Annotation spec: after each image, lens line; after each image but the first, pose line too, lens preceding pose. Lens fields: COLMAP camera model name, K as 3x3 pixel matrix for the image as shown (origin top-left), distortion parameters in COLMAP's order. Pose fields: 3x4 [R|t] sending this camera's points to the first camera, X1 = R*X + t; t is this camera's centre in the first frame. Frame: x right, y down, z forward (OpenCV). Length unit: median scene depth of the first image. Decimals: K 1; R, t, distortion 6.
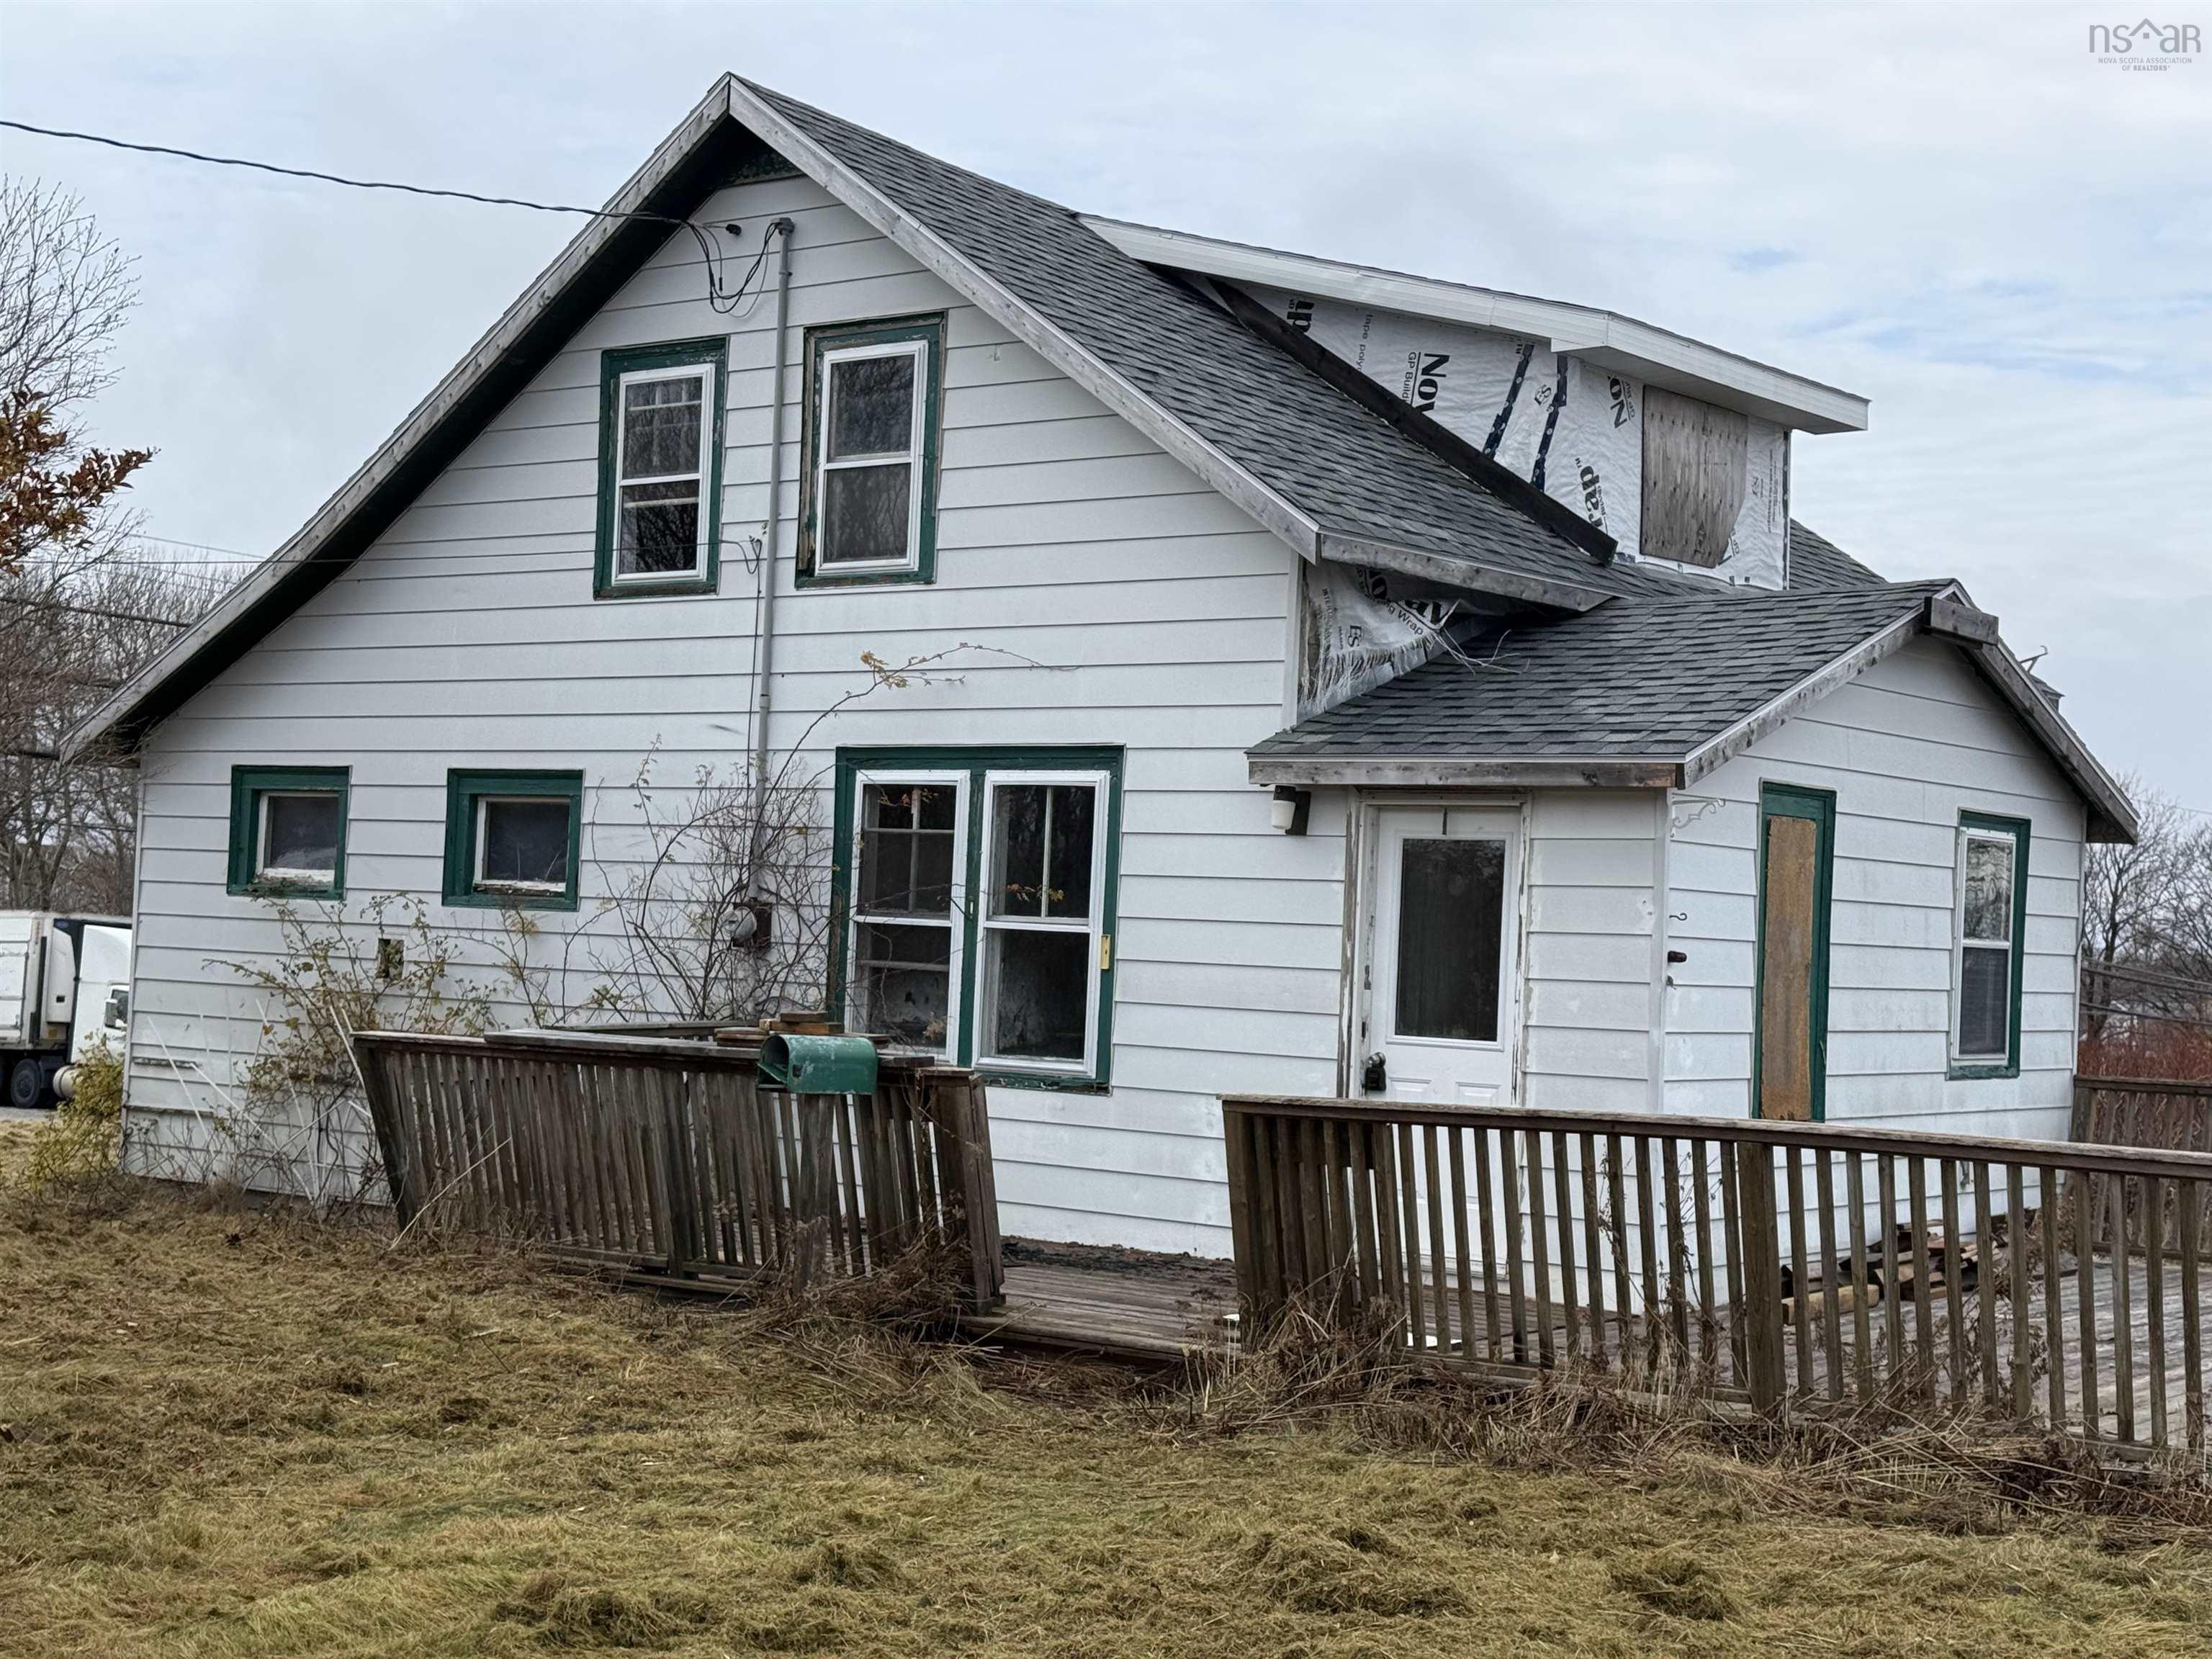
lens RADIAL K [[3123.1, 0, 1101.2], [0, 3123.1, 844.2], [0, 0, 1]] dist [0.128258, 0.000000]
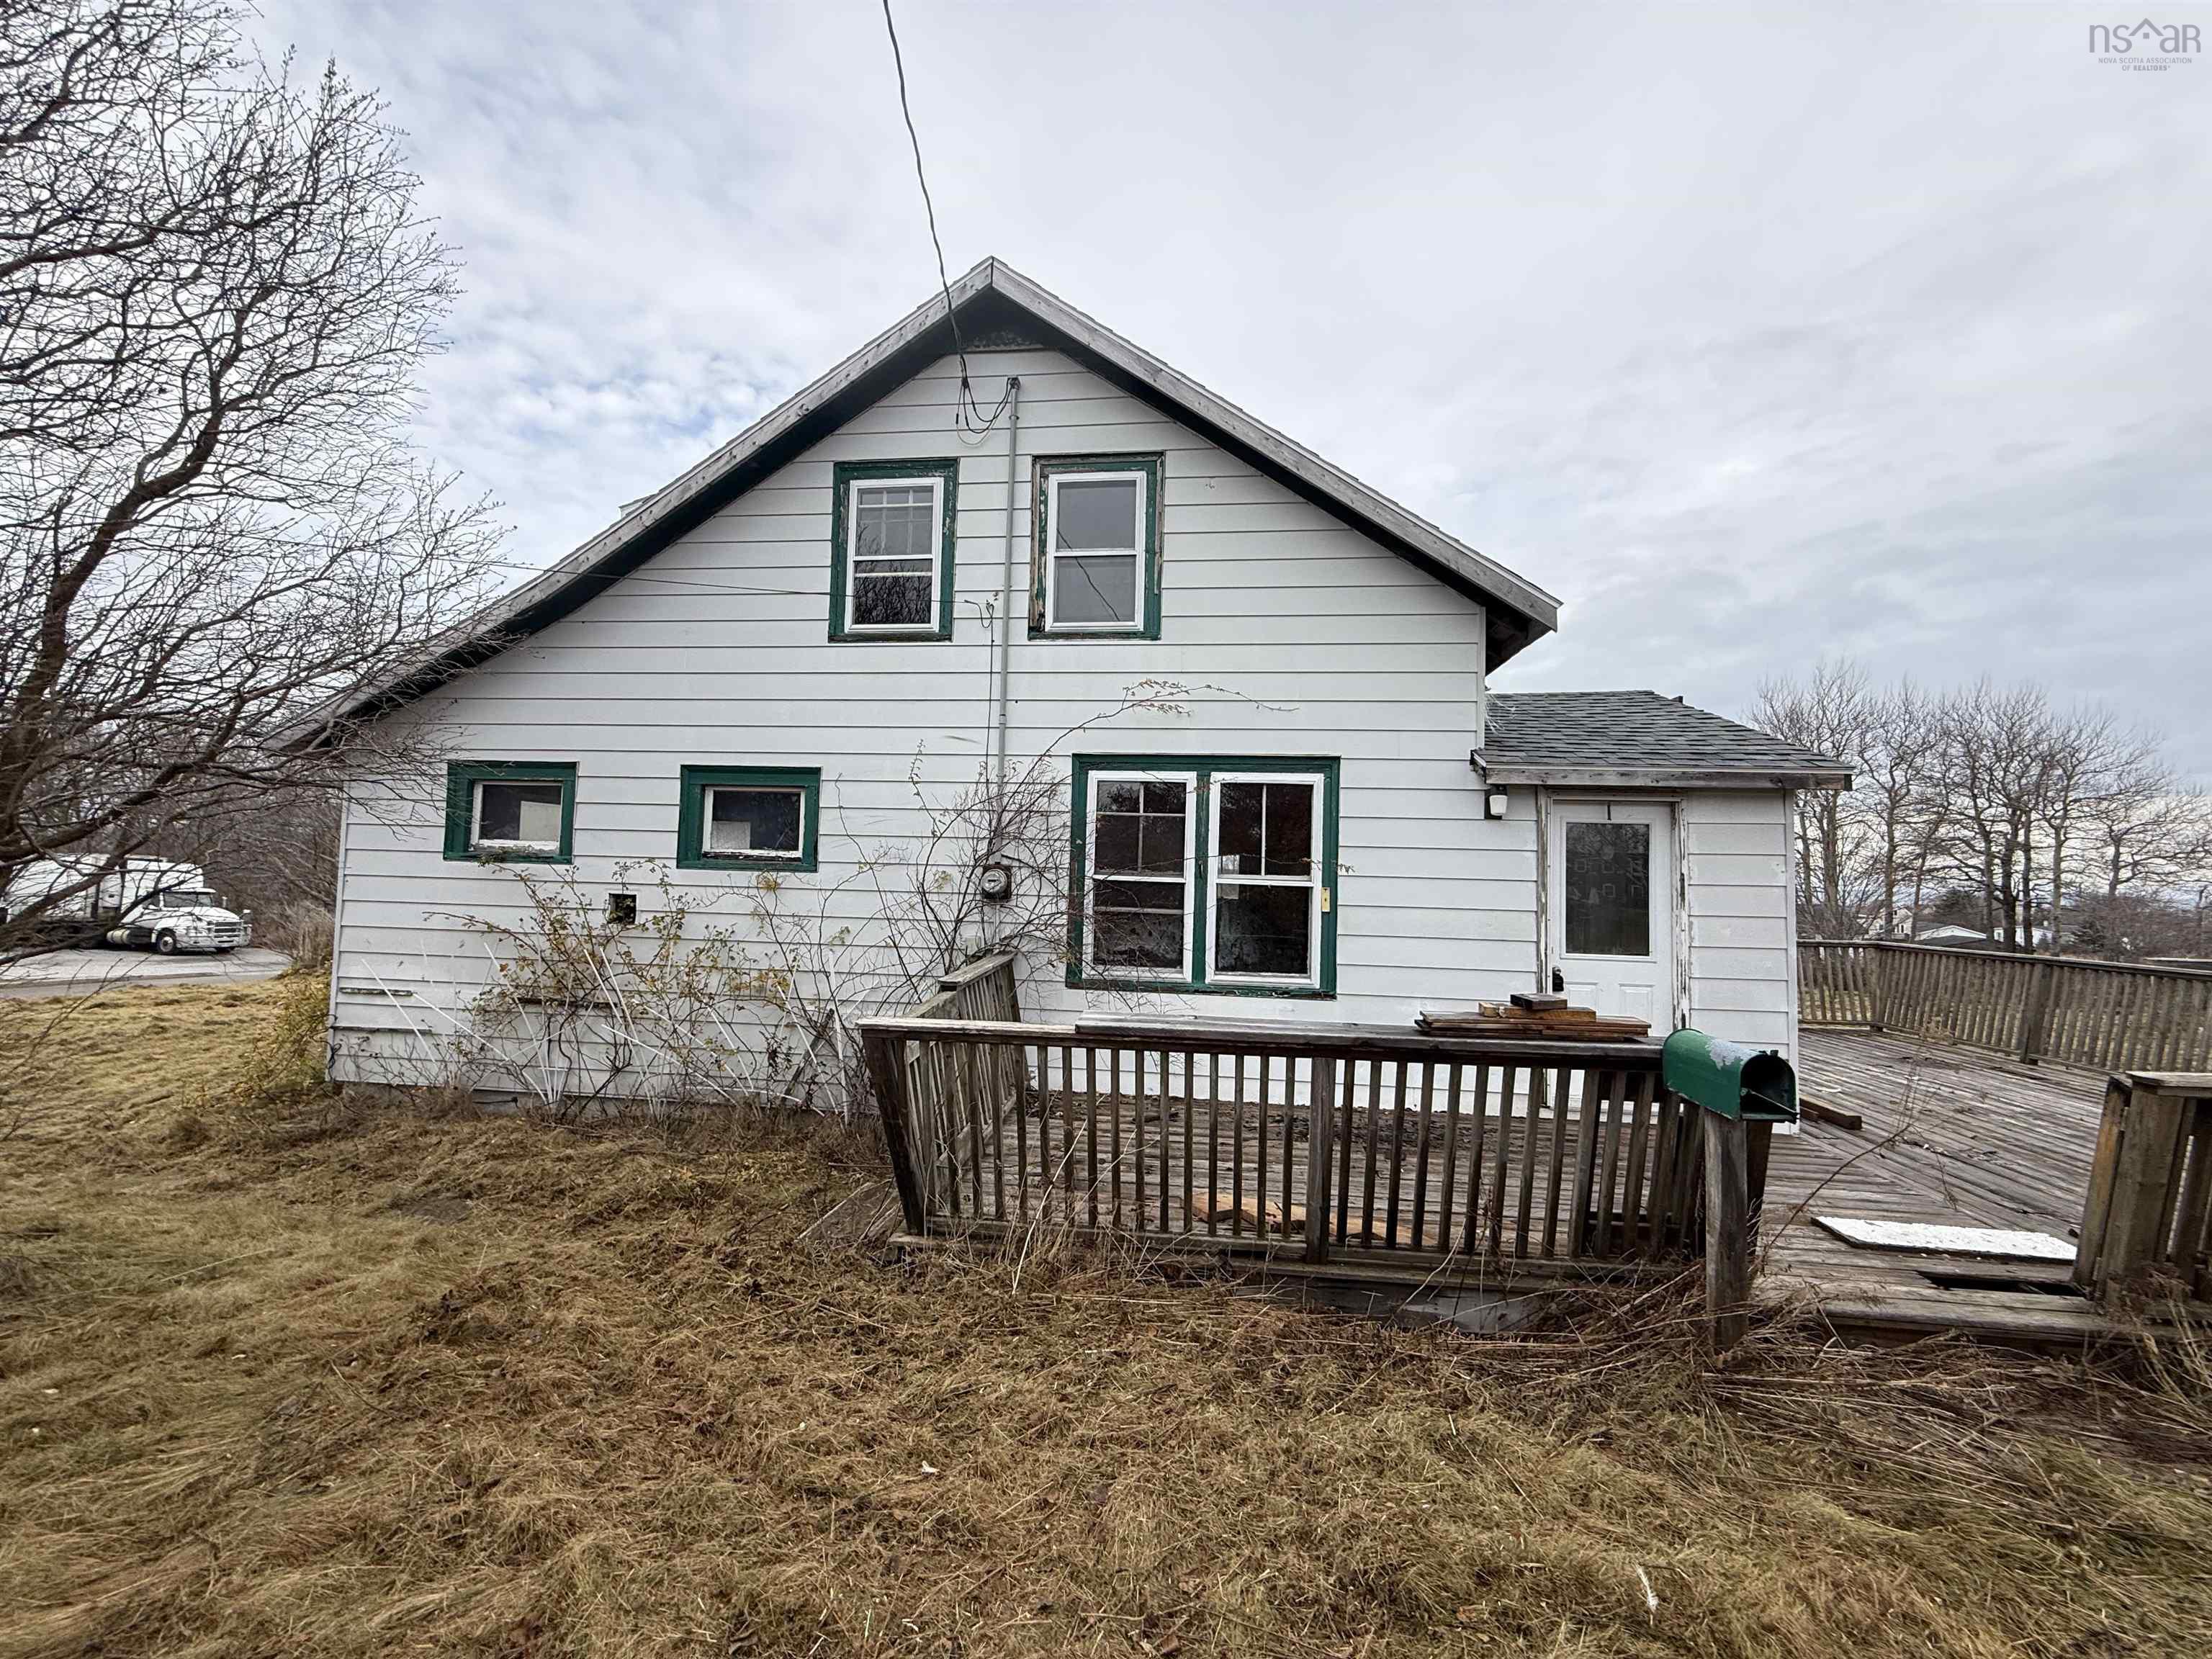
lens RADIAL K [[879.2, 0, 1077.9], [0, 879.2, 823.7], [0, 0, 1]] dist [-0.005880, 0.000705]
pose [[0.857745, 0.003559, 0.514064, -0.277747], [-0.004455, 0.999990, 0.000510, -0.000213], [-0.514057, -0.002728, 0.857752, 0.649227]]
